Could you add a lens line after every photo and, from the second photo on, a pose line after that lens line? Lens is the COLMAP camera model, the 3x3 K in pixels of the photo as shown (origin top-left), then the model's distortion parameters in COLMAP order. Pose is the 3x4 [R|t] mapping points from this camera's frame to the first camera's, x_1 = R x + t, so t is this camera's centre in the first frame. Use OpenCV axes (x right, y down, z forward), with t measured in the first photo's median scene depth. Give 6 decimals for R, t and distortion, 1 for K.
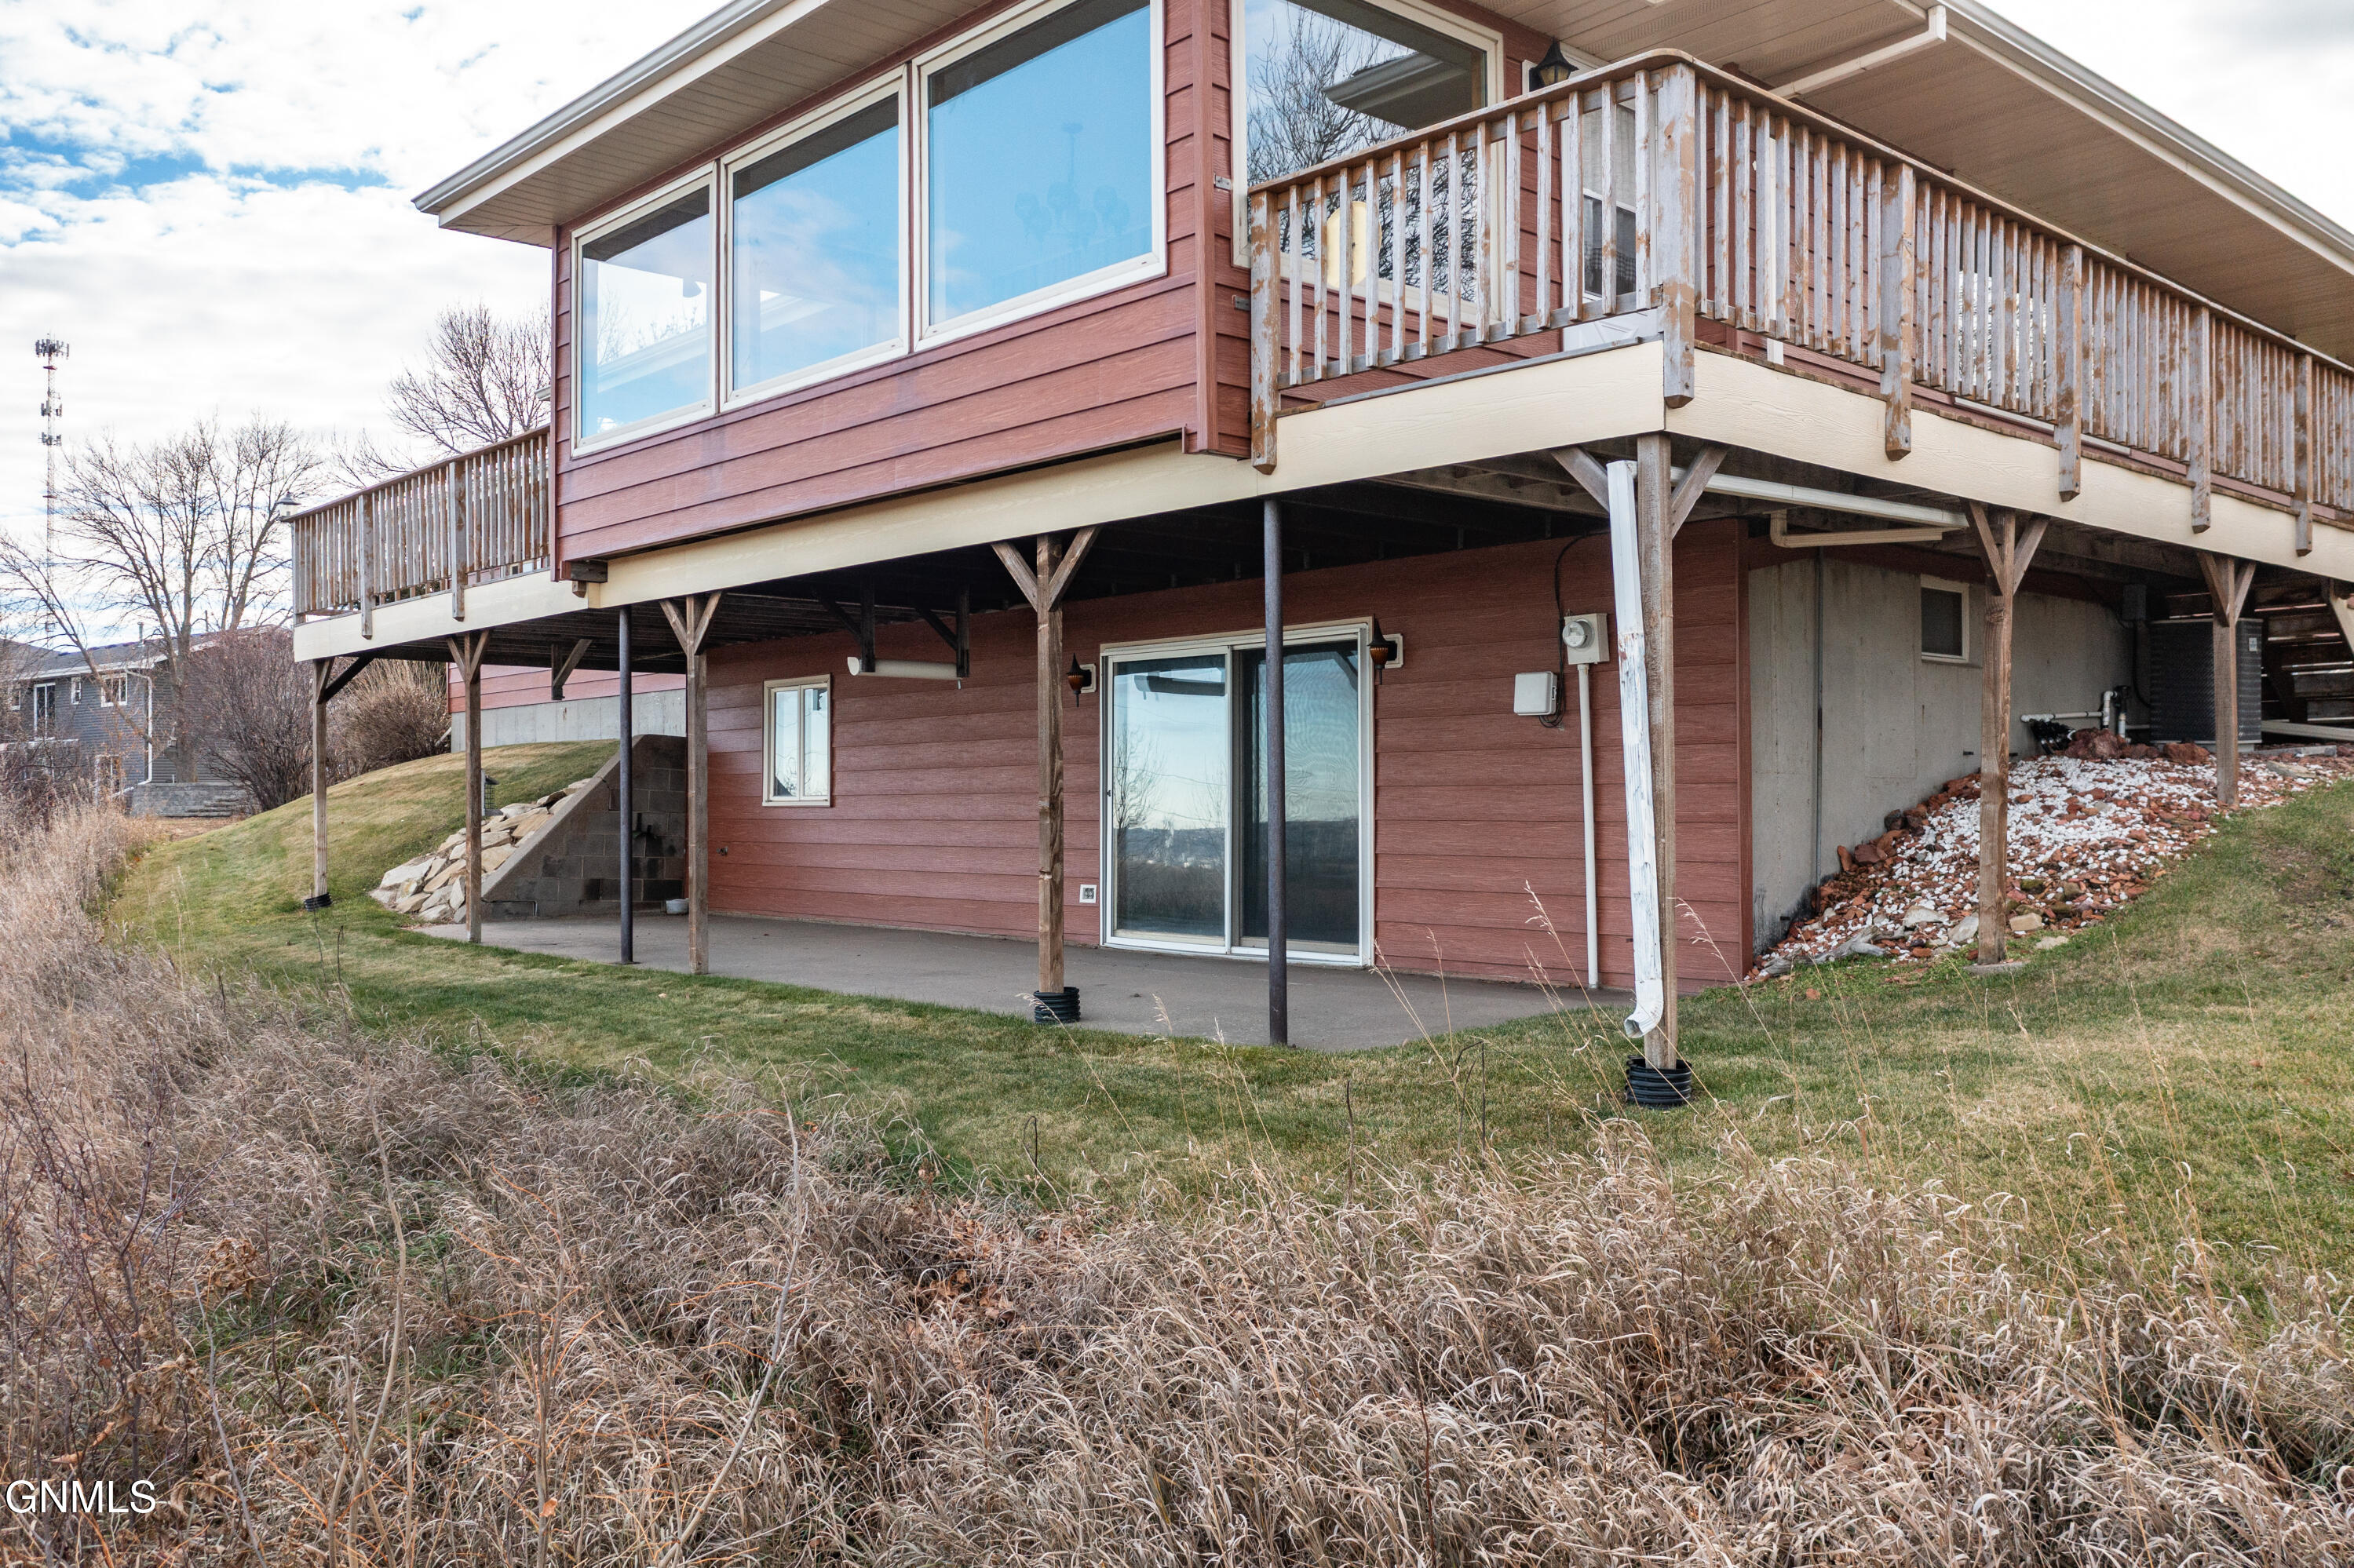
lens RADIAL K [[1876.0, 0, 1177.0], [0, 1876.0, 784.0], [0, 0, 1]] dist [-0.000981, -0.002443]
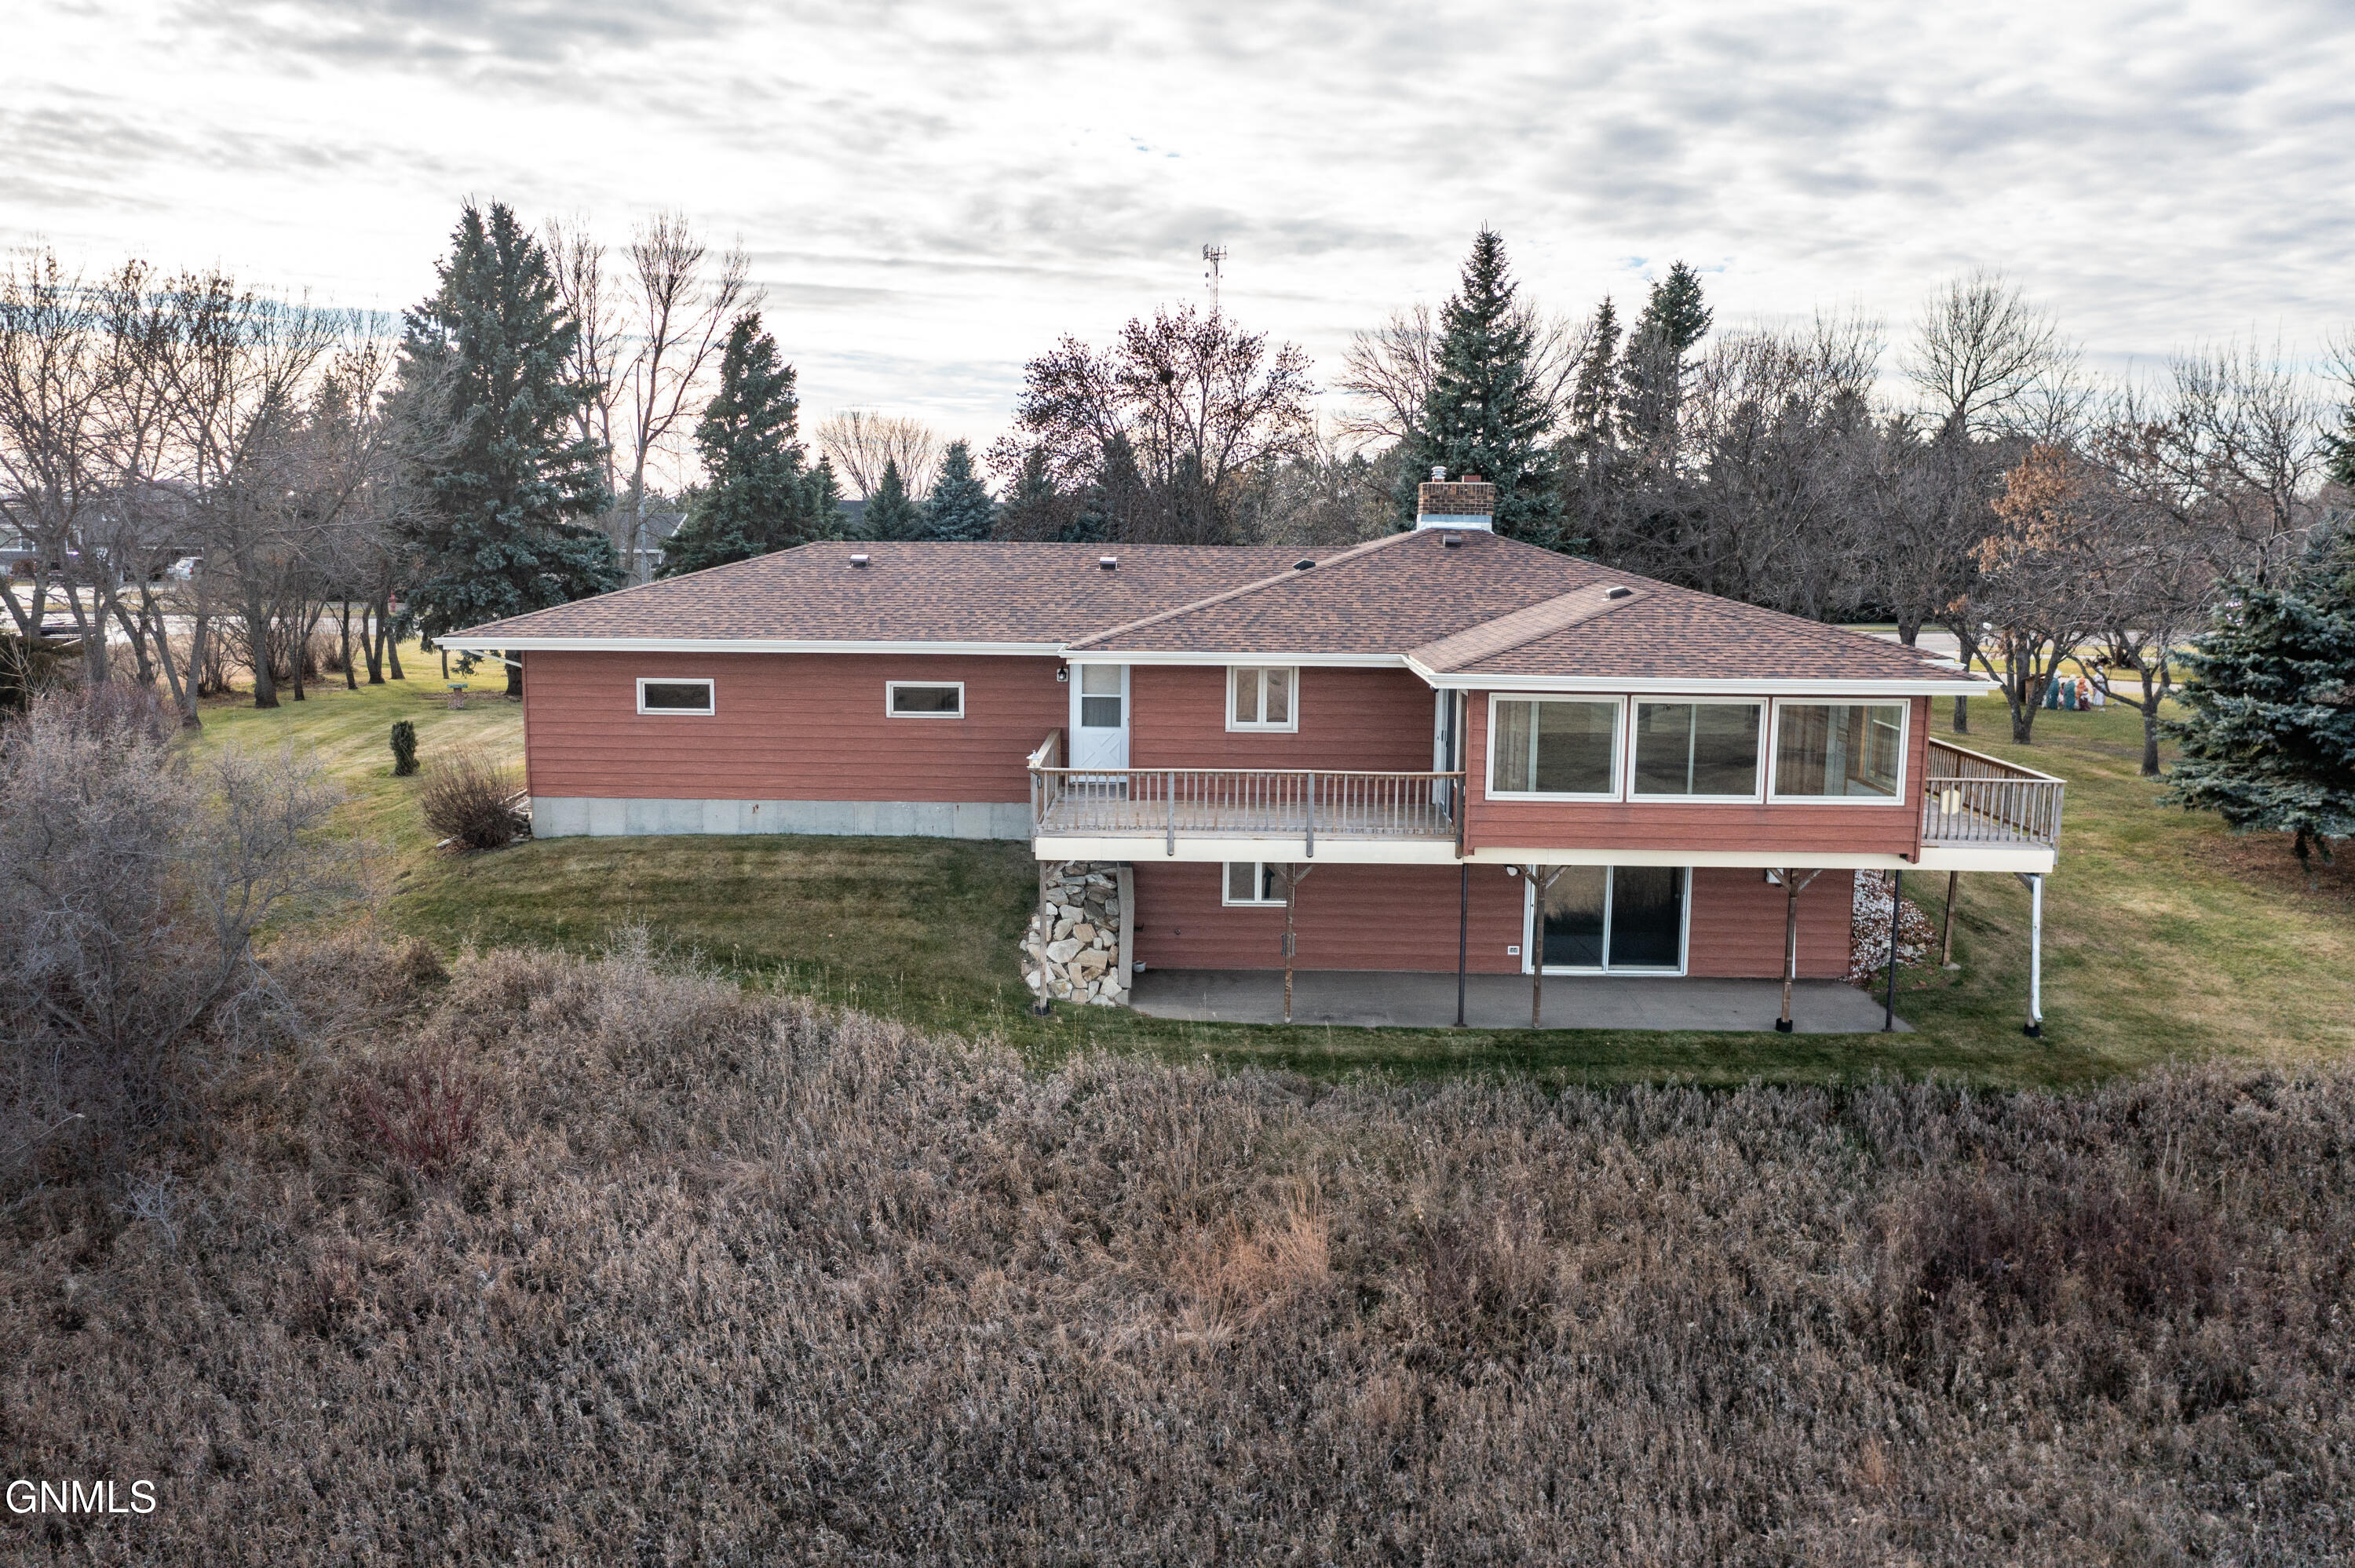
lens RADIAL K [[1865.6, 0, 1160.9], [0, 1865.6, 777.0], [0, 0, 1]] dist [-0.009308, 0.006361]
pose [[0.687250, -0.089740, 0.720857, -2.702228], [-0.021725, 0.989357, 0.143878, -0.639329], [-0.726096, -0.114541, 0.677985, -0.204850]]
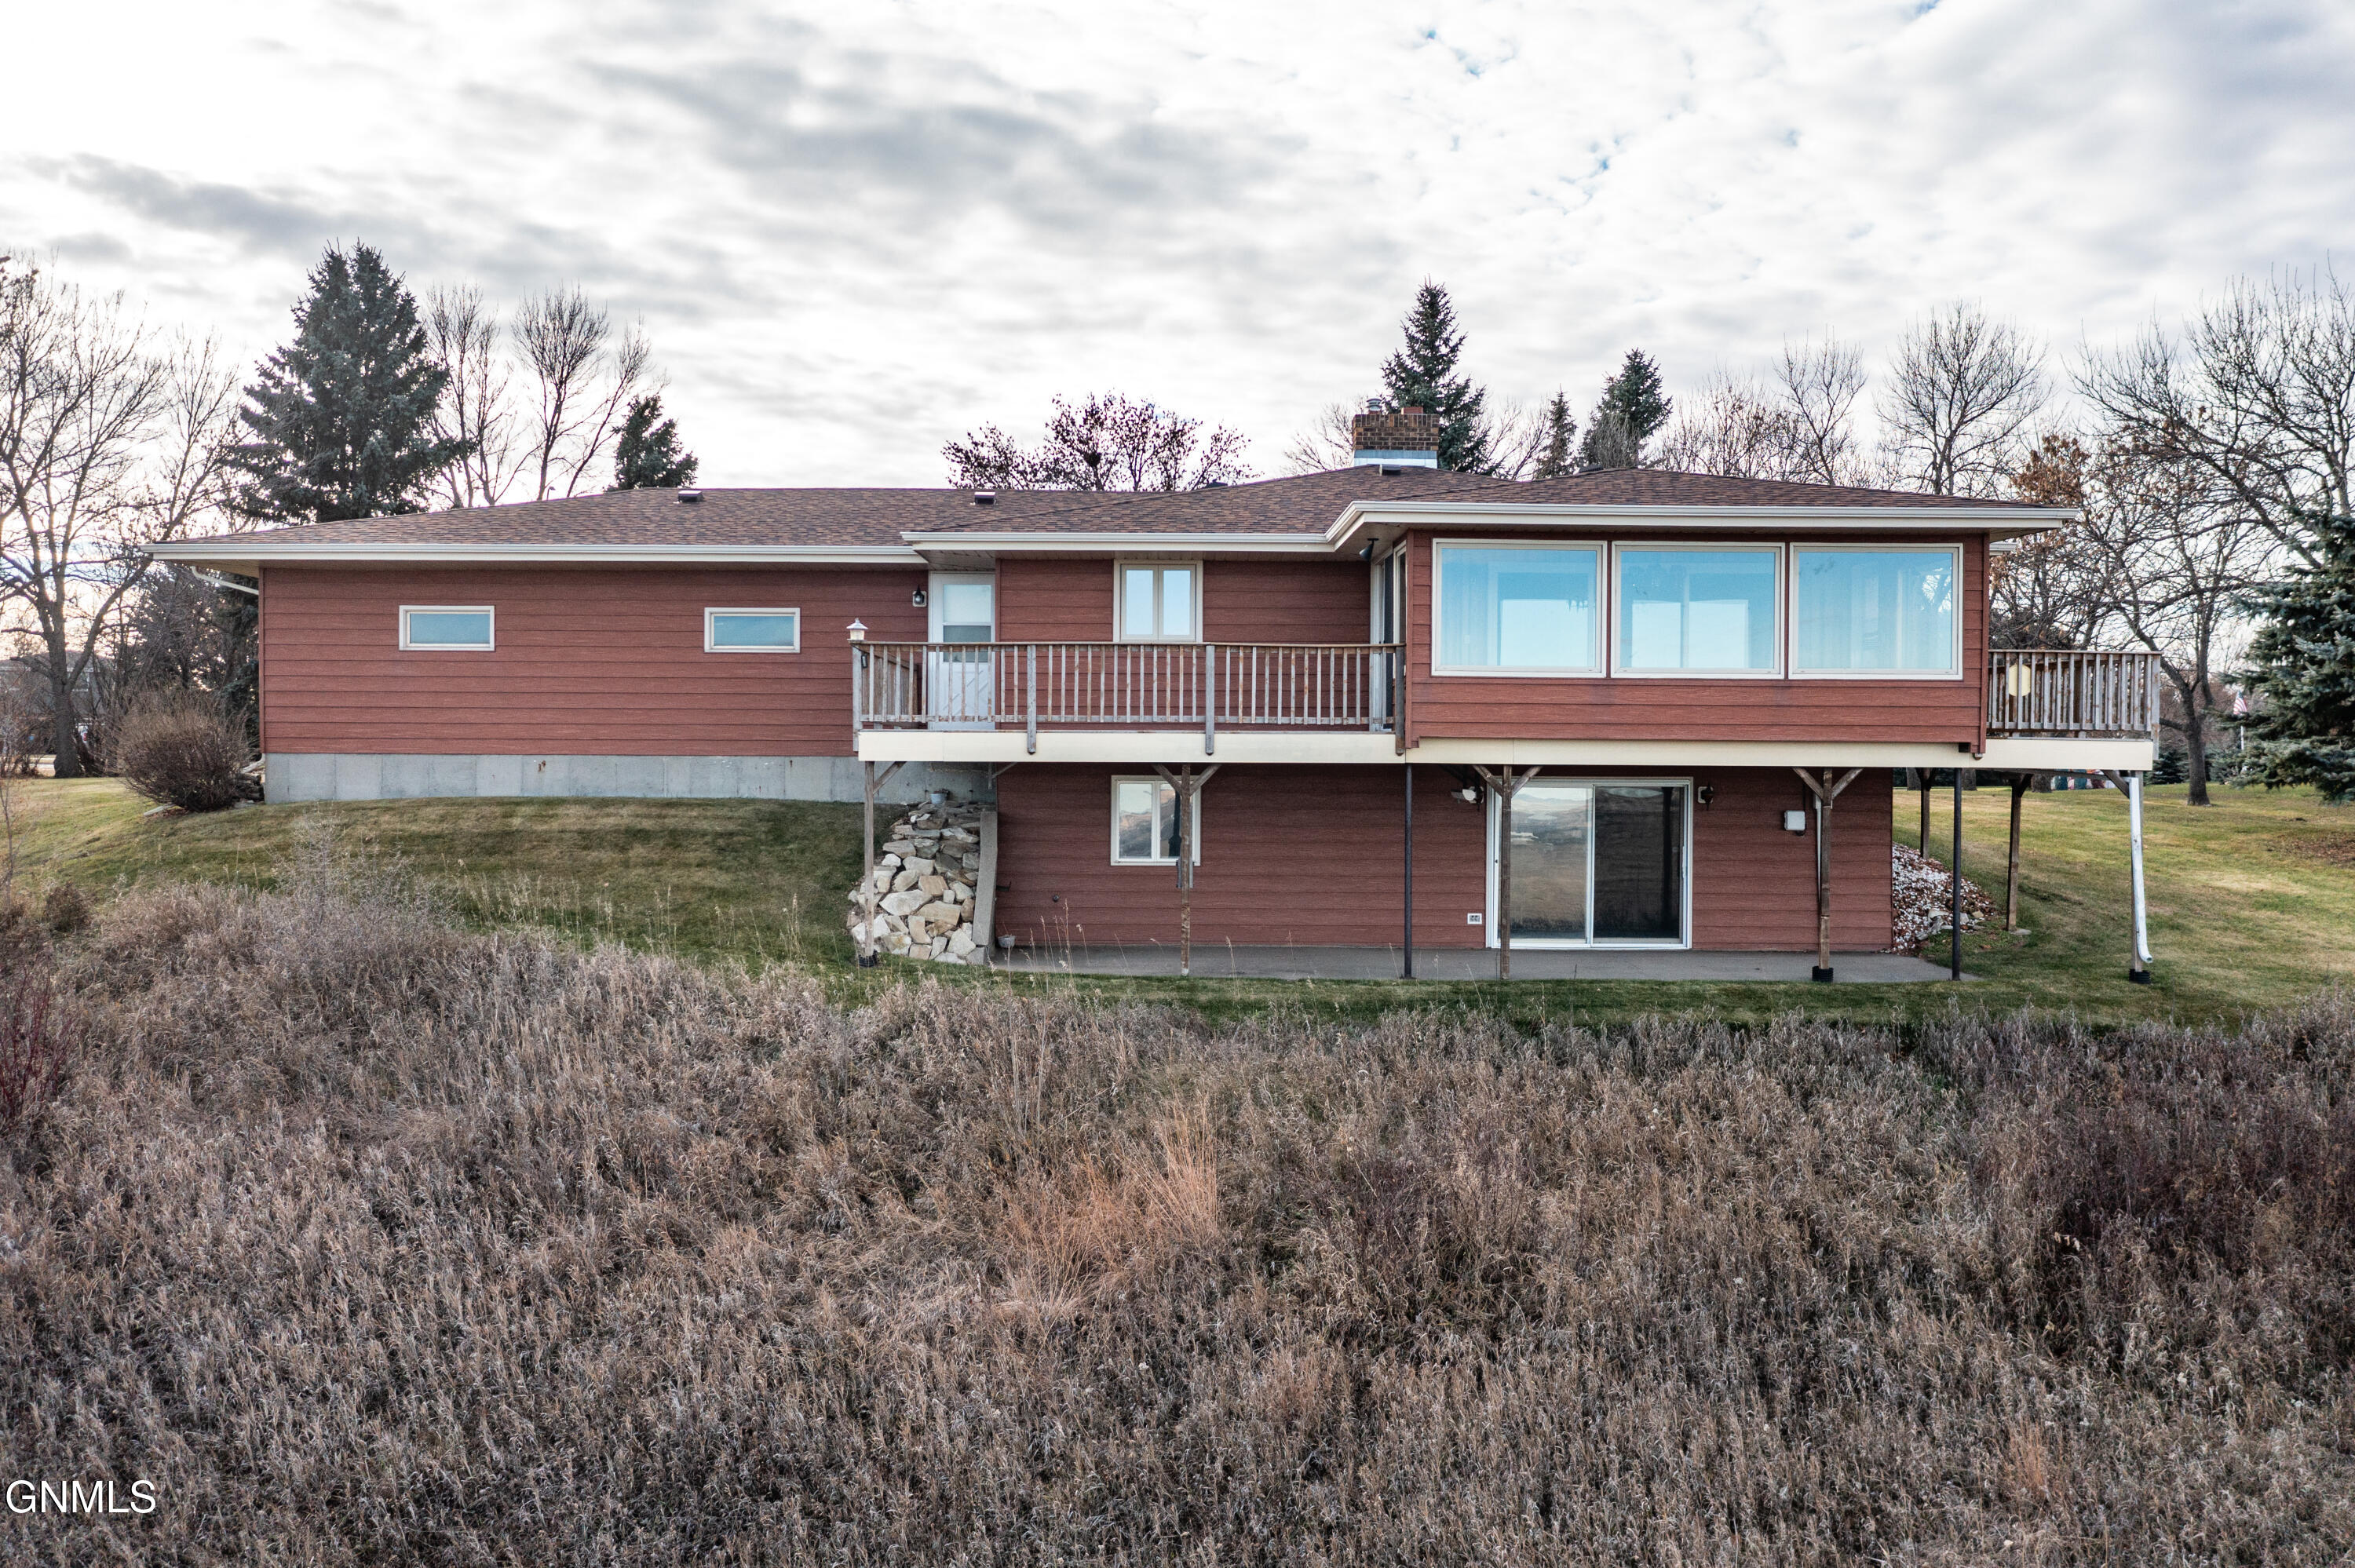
lens RADIAL K [[1860.4, 0, 1160.7], [0, 1860.4, 771.6], [0, 0, 1]] dist [-0.006809, 0.003405]
pose [[0.673694, 0.002557, 0.739006, -2.200116], [-0.017932, 0.999756, 0.012888, -0.137079], [-0.738793, -0.021934, 0.673575, 0.085110]]
